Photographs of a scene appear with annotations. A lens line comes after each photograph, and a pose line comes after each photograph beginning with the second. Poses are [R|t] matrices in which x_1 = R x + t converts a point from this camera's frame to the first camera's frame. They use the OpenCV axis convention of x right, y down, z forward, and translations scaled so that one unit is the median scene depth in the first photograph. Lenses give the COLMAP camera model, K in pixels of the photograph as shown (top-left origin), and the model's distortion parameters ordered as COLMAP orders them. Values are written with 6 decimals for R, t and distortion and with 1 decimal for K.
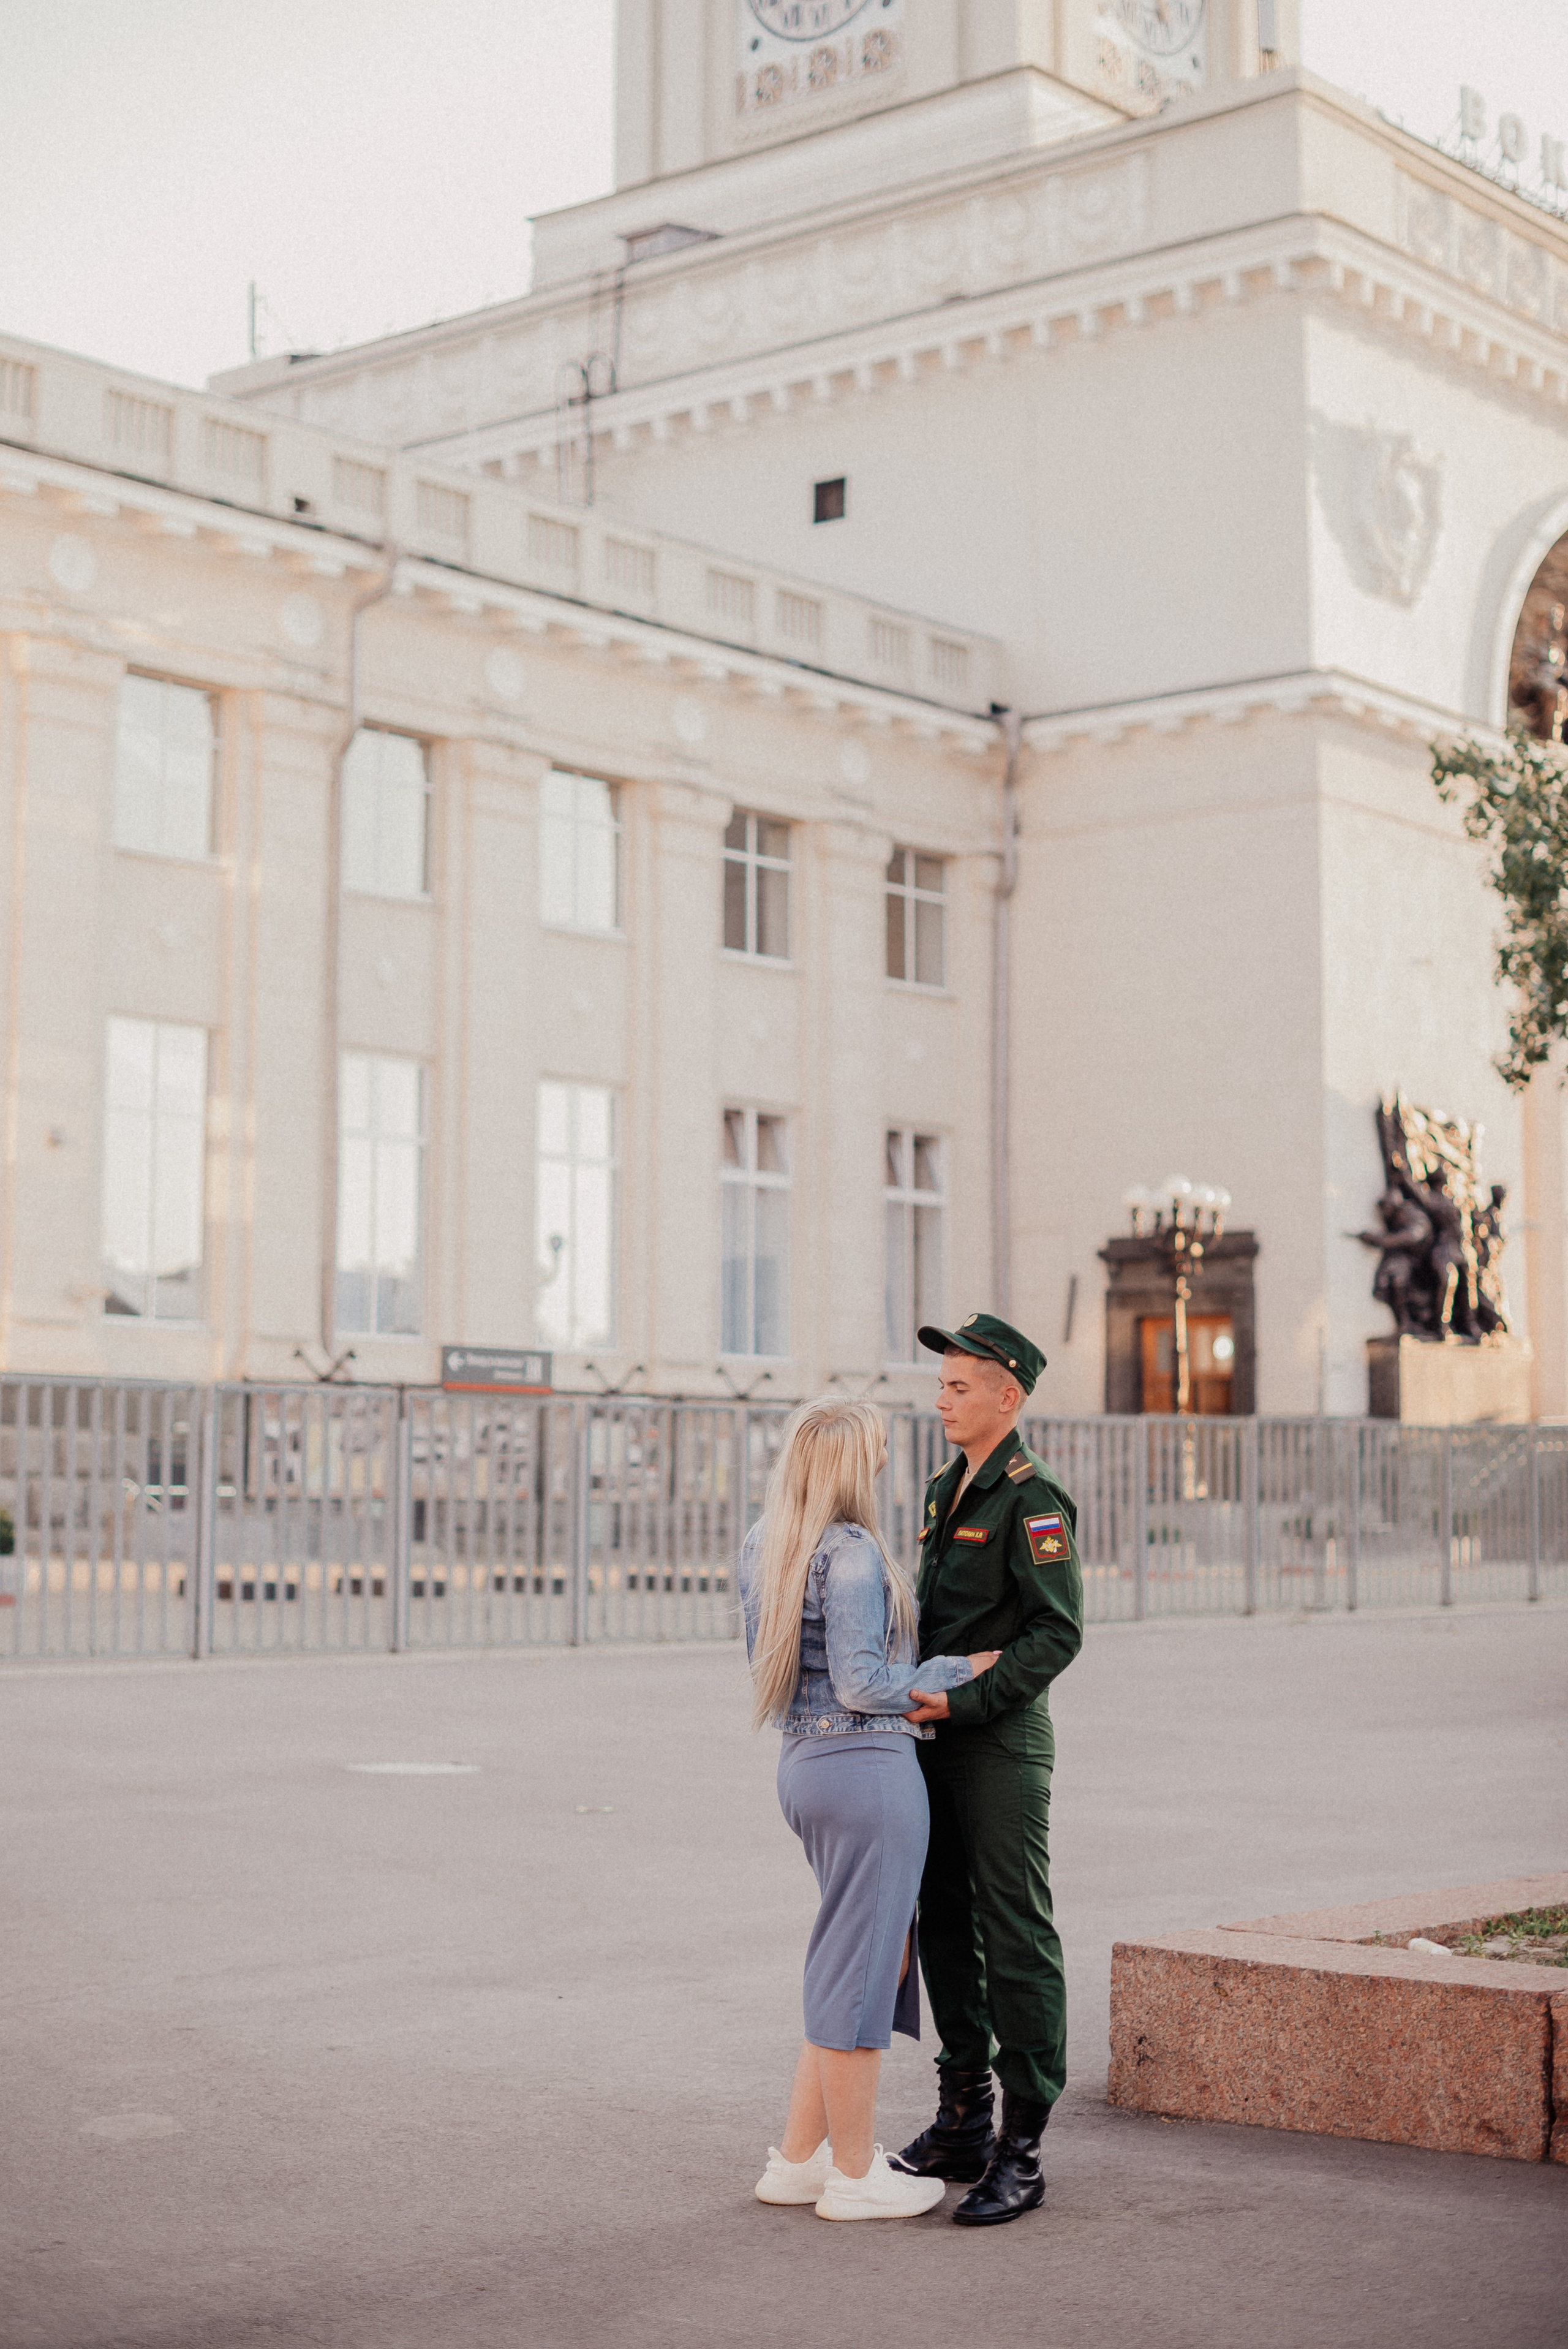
lens RADIAL K [[3765.4, 0, 784.0], [0, 3765.4, 1174.5], [0, 0, 1]] dist [0.095965, 0.067408]
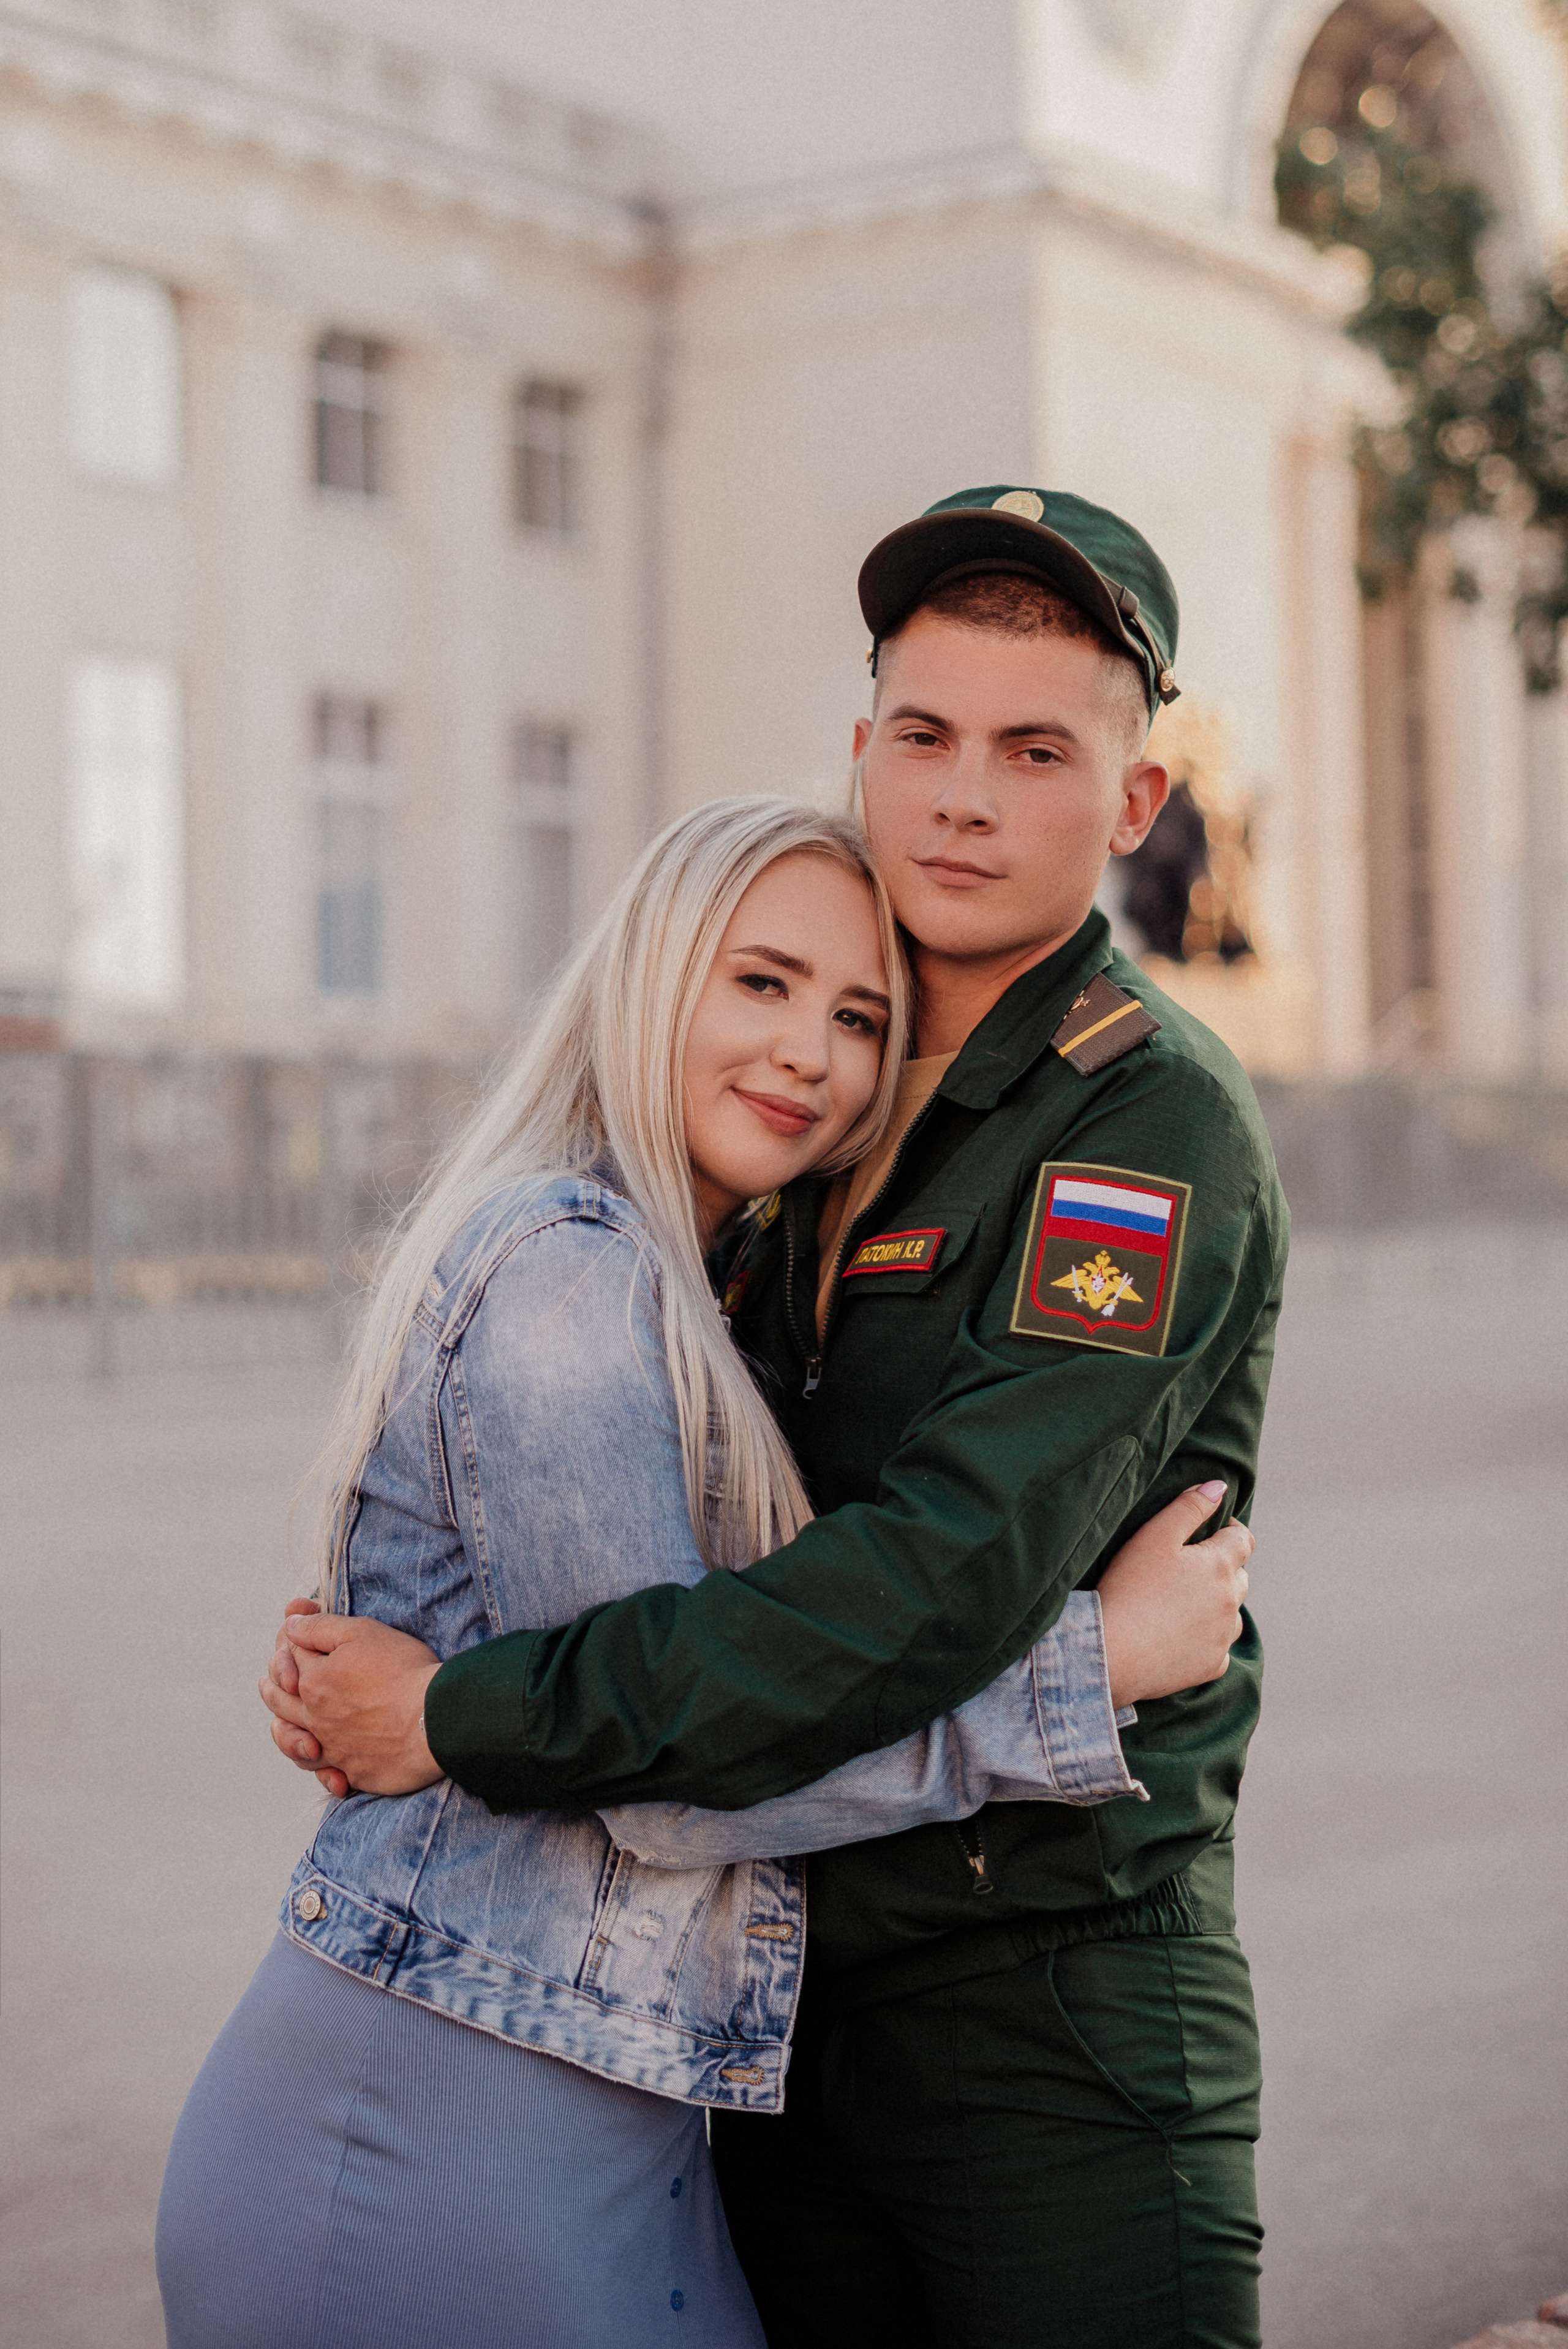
lens RADIAL K [[3765.4, 0, 784.0], [0, 3765.4, 1174.5], [0, 0, 1]] dist [0.095965, 0.067408]
pose [[0.995006, -0.009463, 0.099365, 0.002821], [0.001053, 0.996436, 0.084351, 0.016279], [-0.099809, -0.083825, 0.991469, 0.179042]]
